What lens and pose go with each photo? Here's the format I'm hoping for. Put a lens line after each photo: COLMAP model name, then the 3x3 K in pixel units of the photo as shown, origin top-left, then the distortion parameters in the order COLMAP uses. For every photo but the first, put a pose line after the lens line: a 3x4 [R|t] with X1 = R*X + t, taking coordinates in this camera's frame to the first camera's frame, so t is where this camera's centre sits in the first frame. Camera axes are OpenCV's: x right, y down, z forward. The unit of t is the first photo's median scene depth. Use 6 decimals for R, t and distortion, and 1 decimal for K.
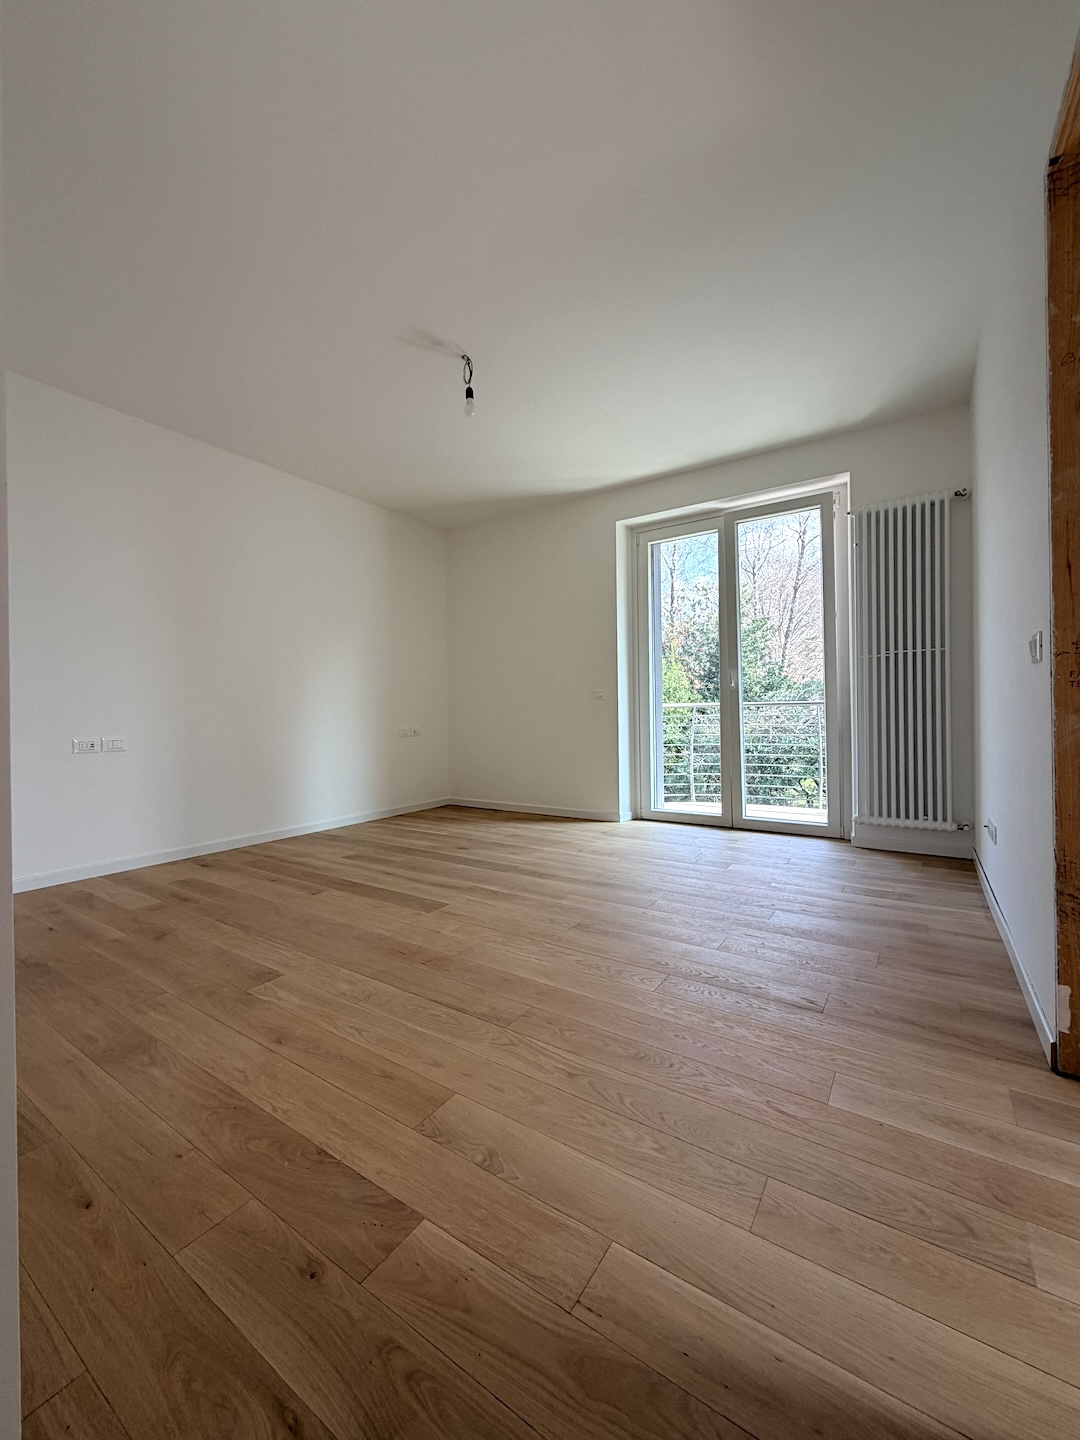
lens RADIAL K [[573.3, 0, 541.3], [0, 573.3, 713.6], [0, 0, 1]] dist [0.000917, -0.000016]
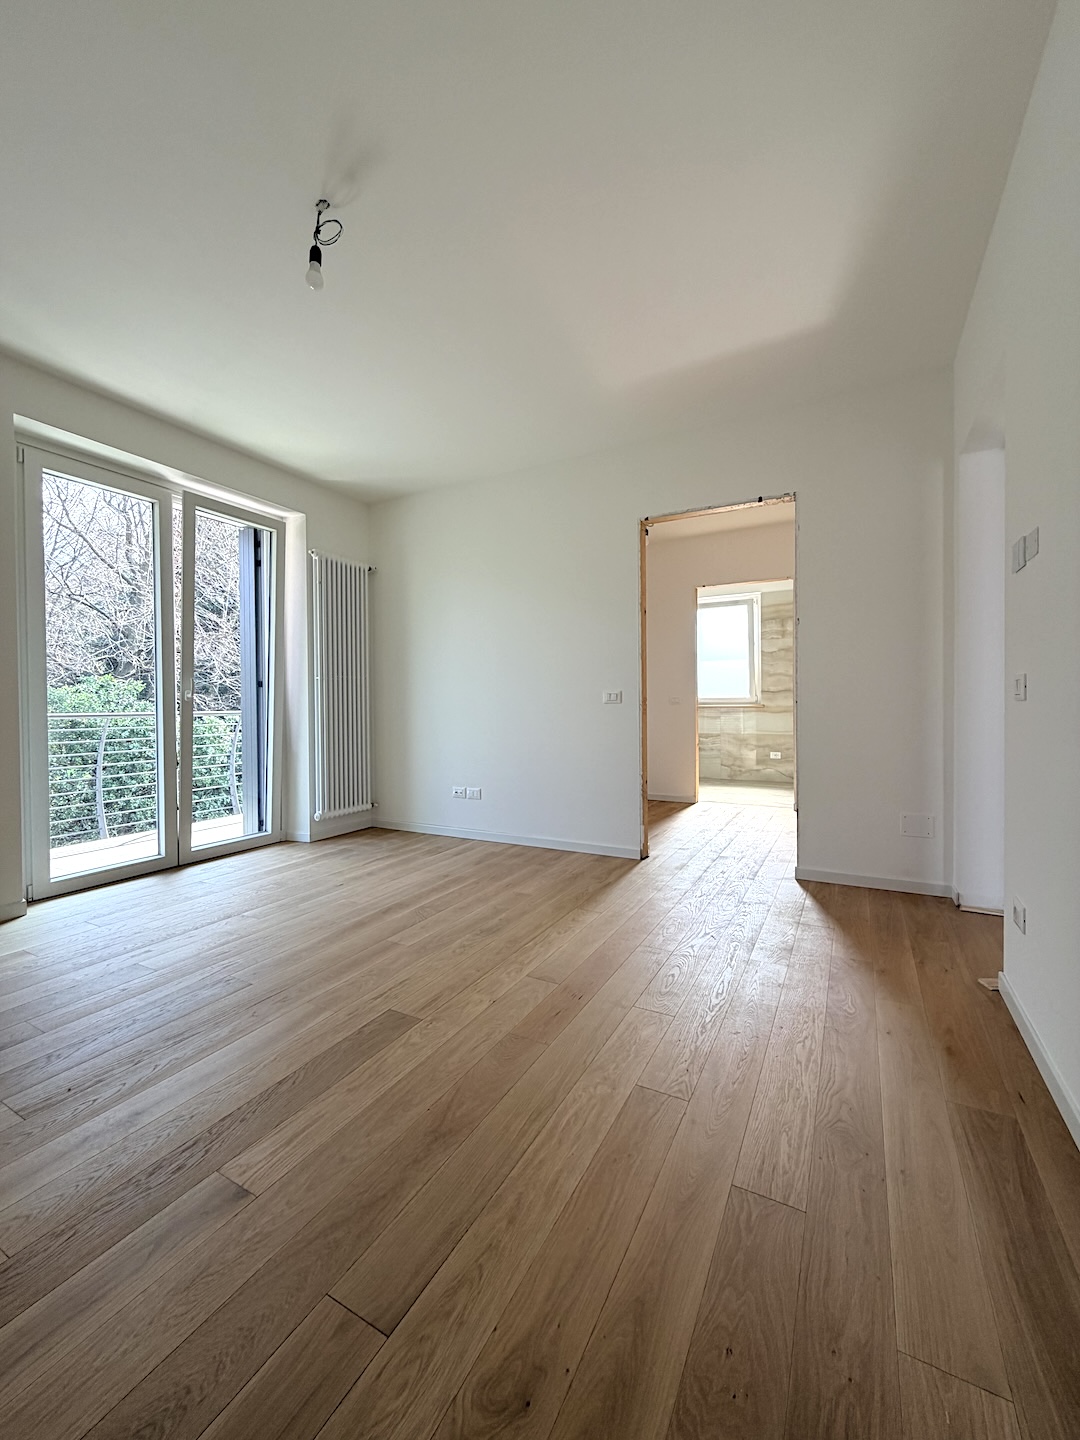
lens RADIAL K [[573.3, 0, 541.3], [0, 573.3, 713.6], [0, 0, 1]] dist [0.000917, -0.000016]
pose [[-0.091785, 0.001722, 0.995777, -0.680758], [0.010728, 0.999942, -0.000740, -0.020846], [-0.995721, 0.010615, -0.091798, 0.679542]]
